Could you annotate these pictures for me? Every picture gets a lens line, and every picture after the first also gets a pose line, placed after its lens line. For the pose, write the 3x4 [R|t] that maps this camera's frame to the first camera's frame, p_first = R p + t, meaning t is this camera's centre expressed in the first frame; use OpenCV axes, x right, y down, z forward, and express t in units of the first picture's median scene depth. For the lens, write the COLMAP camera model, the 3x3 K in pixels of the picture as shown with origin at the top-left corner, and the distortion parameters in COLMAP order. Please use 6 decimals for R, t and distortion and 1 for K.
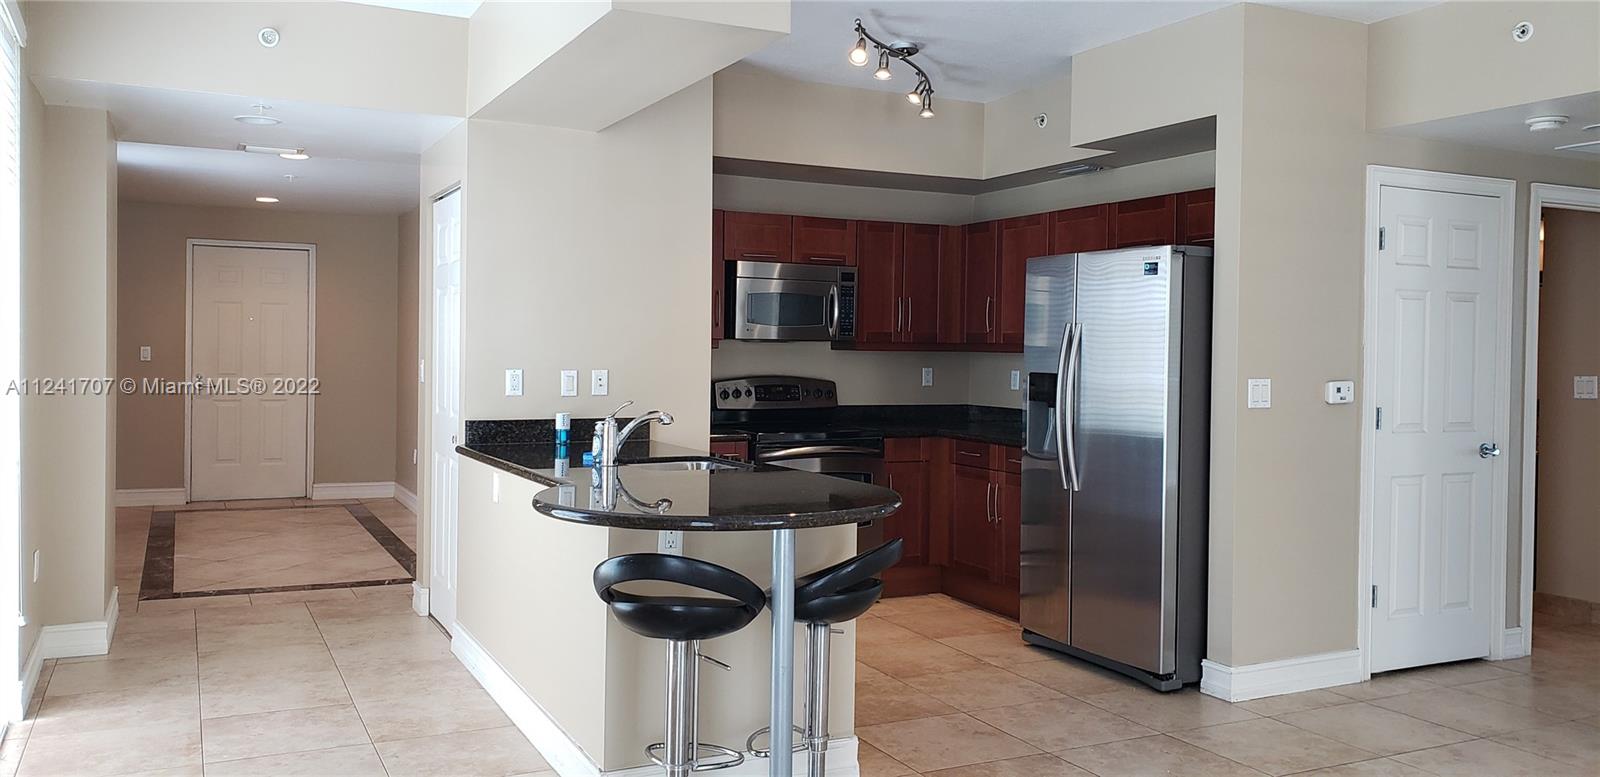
lens RADIAL K [[1142.8, 0, 801.1], [0, 1142.8, 359.0], [0, 0, 1]] dist [0.004372, 0.001370]
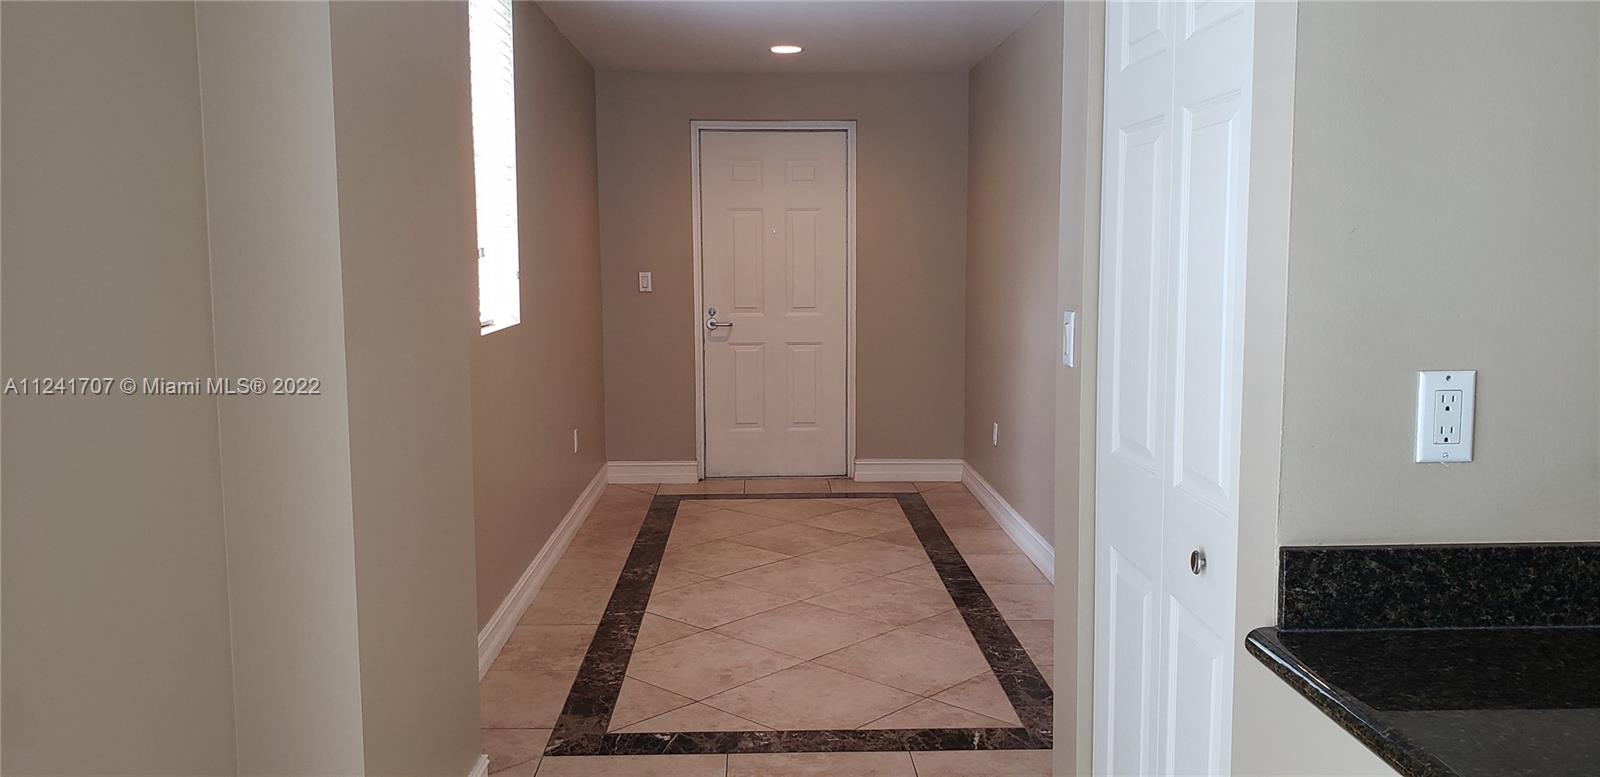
lens RADIAL K [[1142.8, 0, 801.1], [0, 1142.8, 359.0], [0, 0, 1]] dist [0.004372, 0.001370]
pose [[0.895401, 0.025103, -0.444552, -0.153544], [0.009823, 0.997053, 0.076088, -0.010082], [0.445152, -0.072496, 0.892515, 0.384207]]
